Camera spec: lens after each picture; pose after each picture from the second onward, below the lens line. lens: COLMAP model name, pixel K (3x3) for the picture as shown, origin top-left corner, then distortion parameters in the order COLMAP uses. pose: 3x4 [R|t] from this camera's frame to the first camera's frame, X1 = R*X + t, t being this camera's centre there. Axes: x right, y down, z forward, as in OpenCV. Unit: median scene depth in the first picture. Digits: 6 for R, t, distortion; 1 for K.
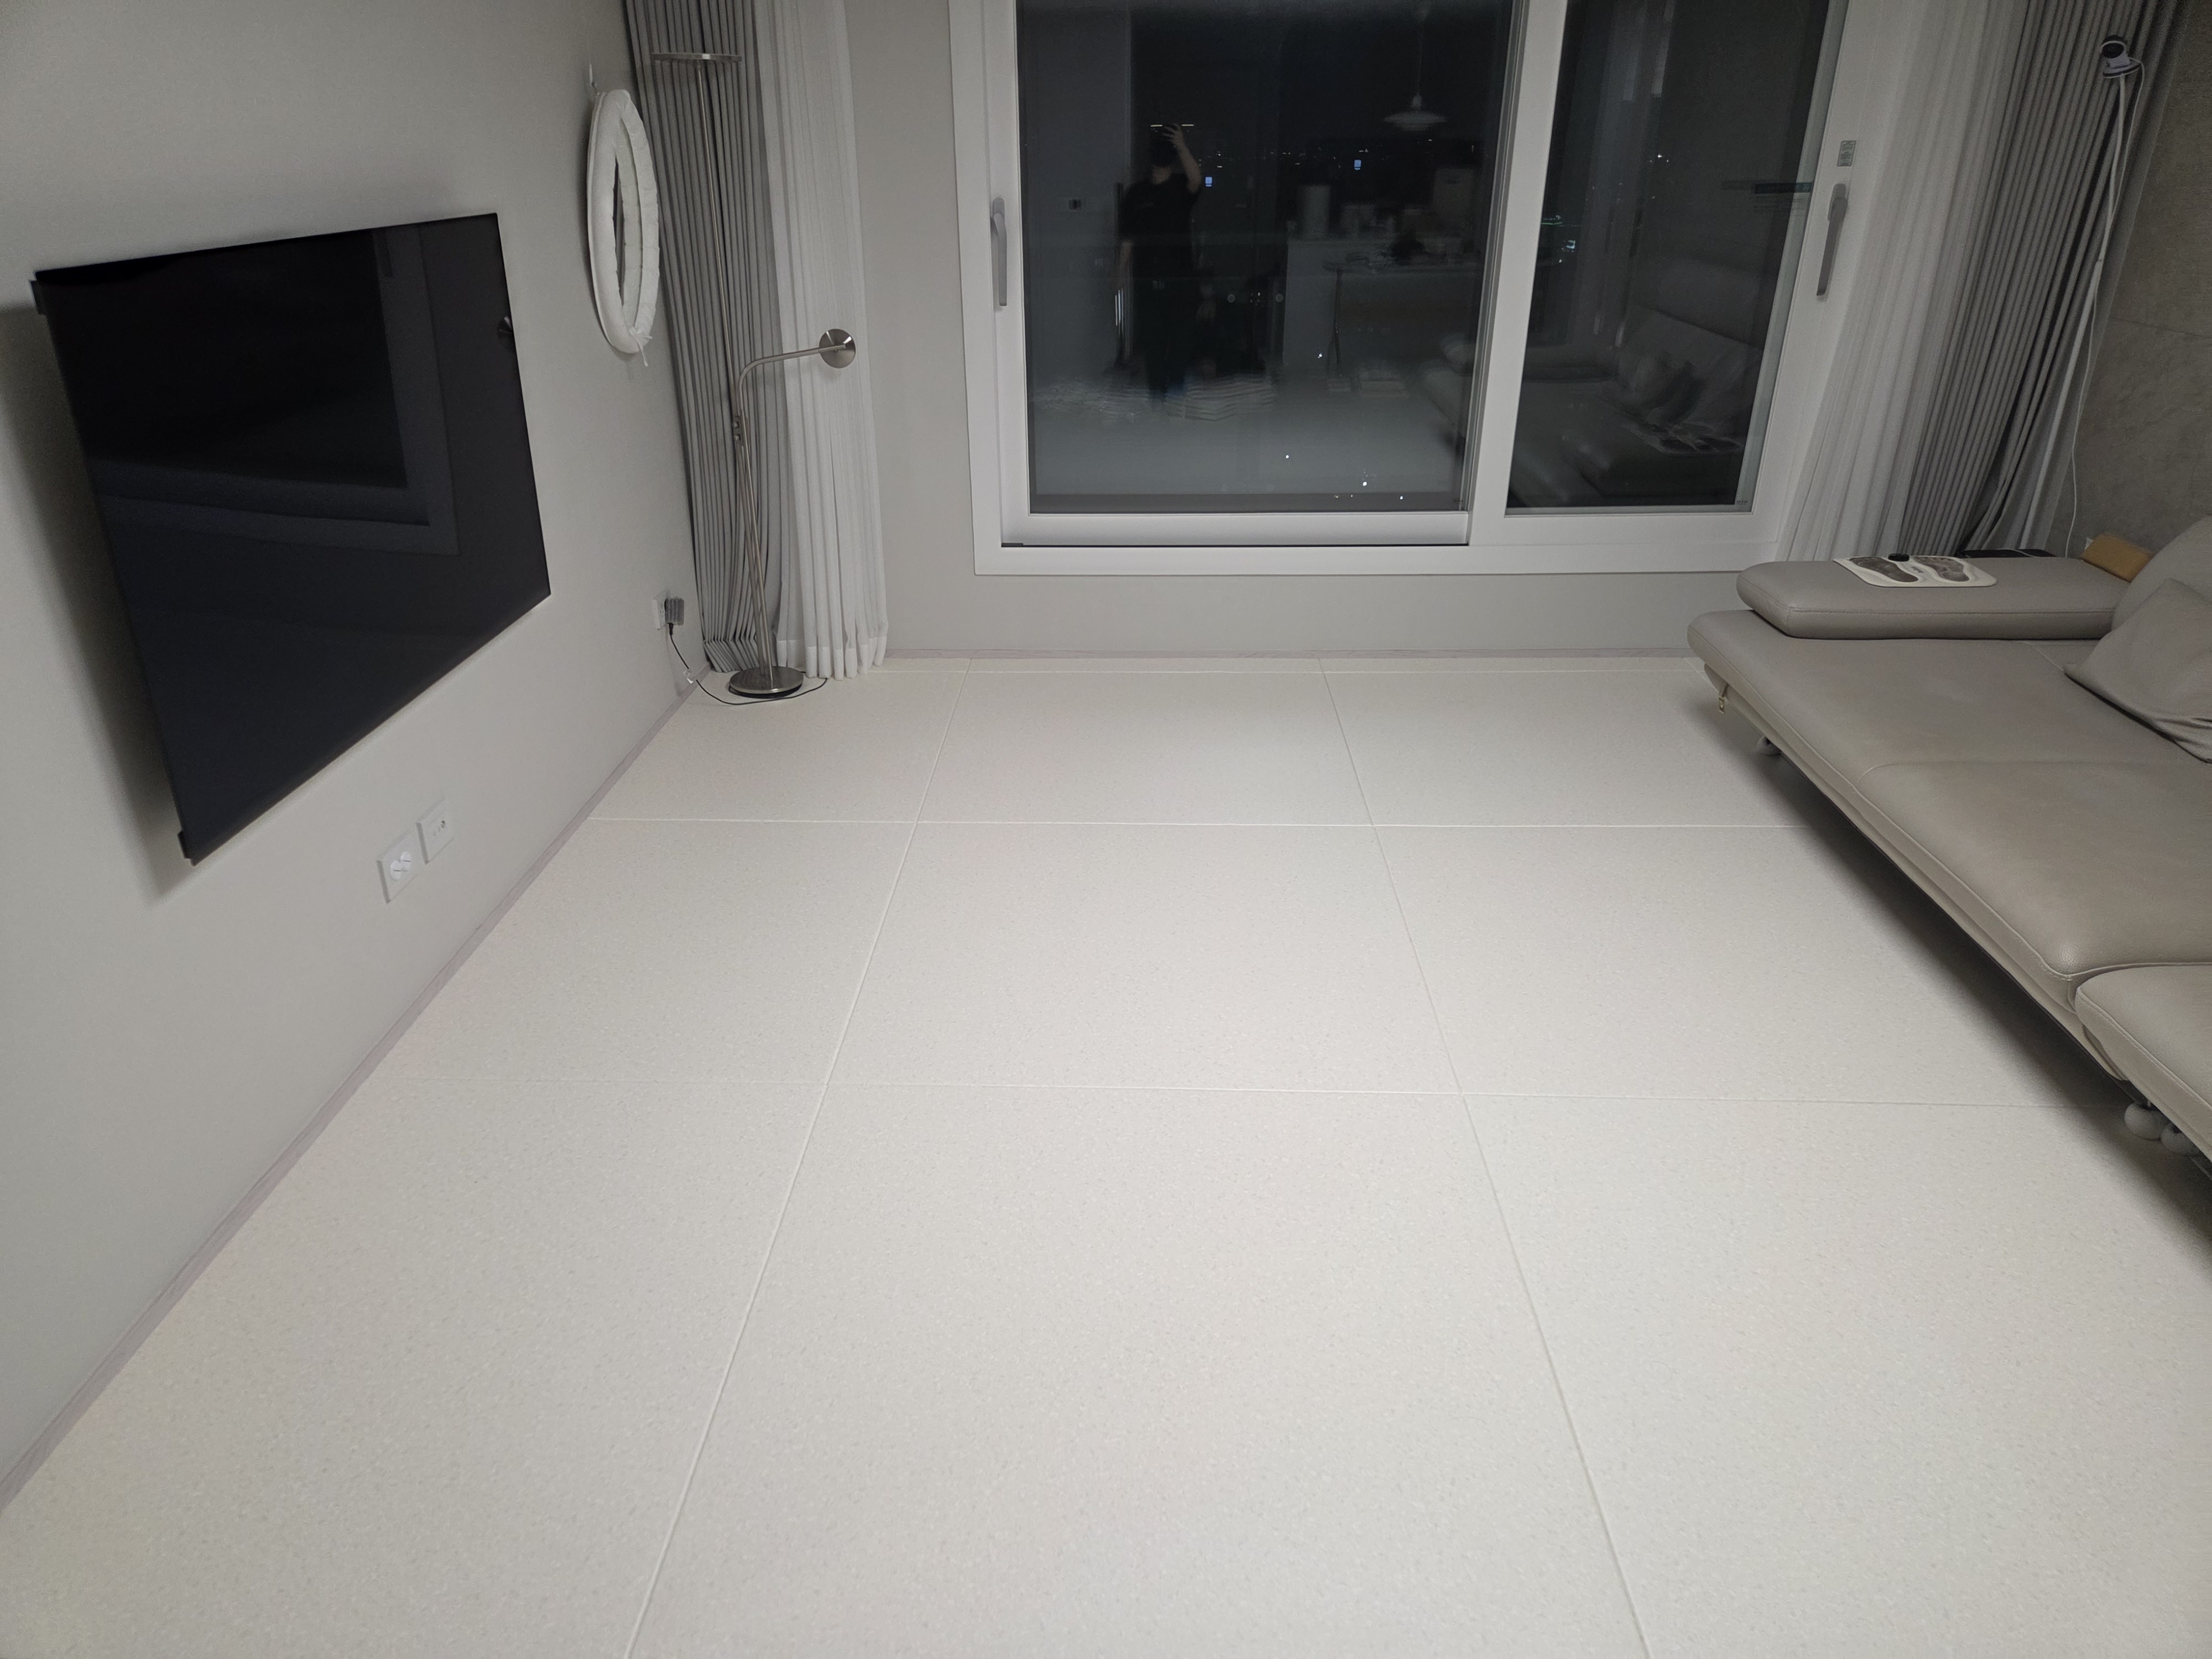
lens RADIAL K [[1453.4, 0, 1098.5], [0, 1453.4, 837.8], [0, 0, 1]] dist [0.068817, -0.044517]
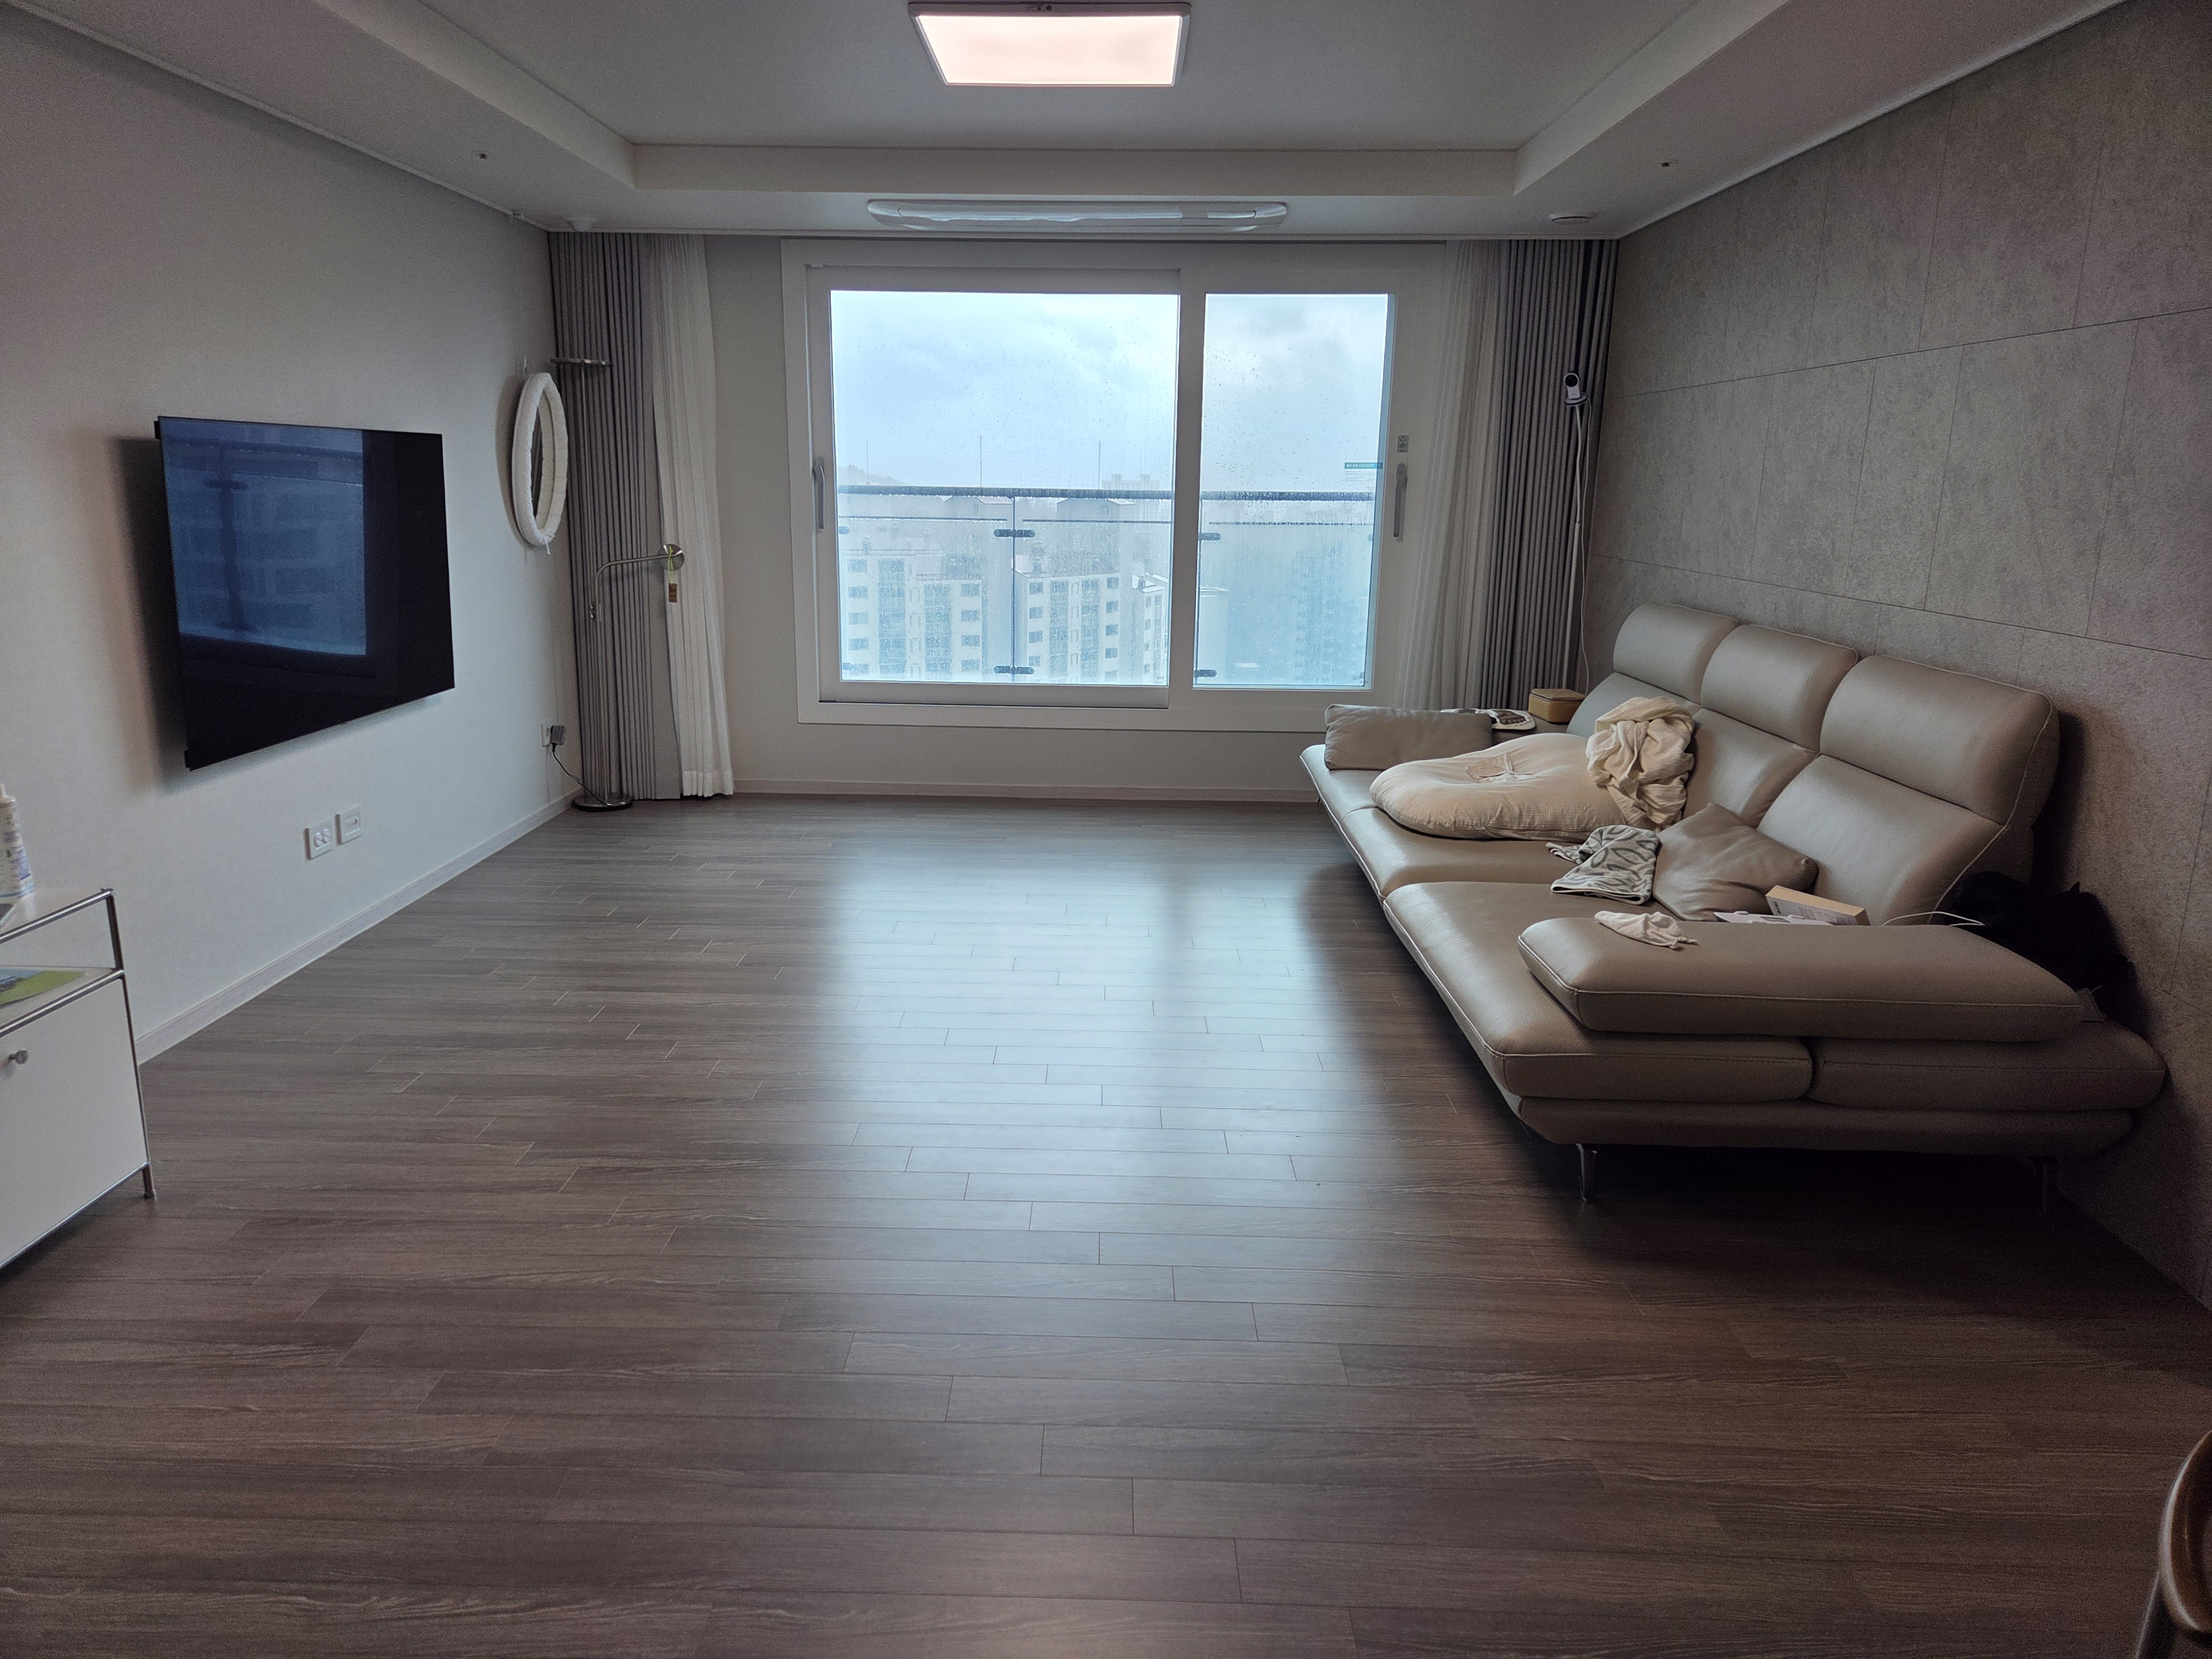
lens RADIAL K [[1453.4, 0, 1092.1], [0, 1453.4, 821.0], [0, 0, 1]] dist [0.068817, -0.044517]
pose [[0.999604, 0.018902, 0.020825, 0.163950], [-0.014001, 0.976647, -0.214395, 0.194002], [-0.024392, 0.214019, 0.976525, -0.285512]]
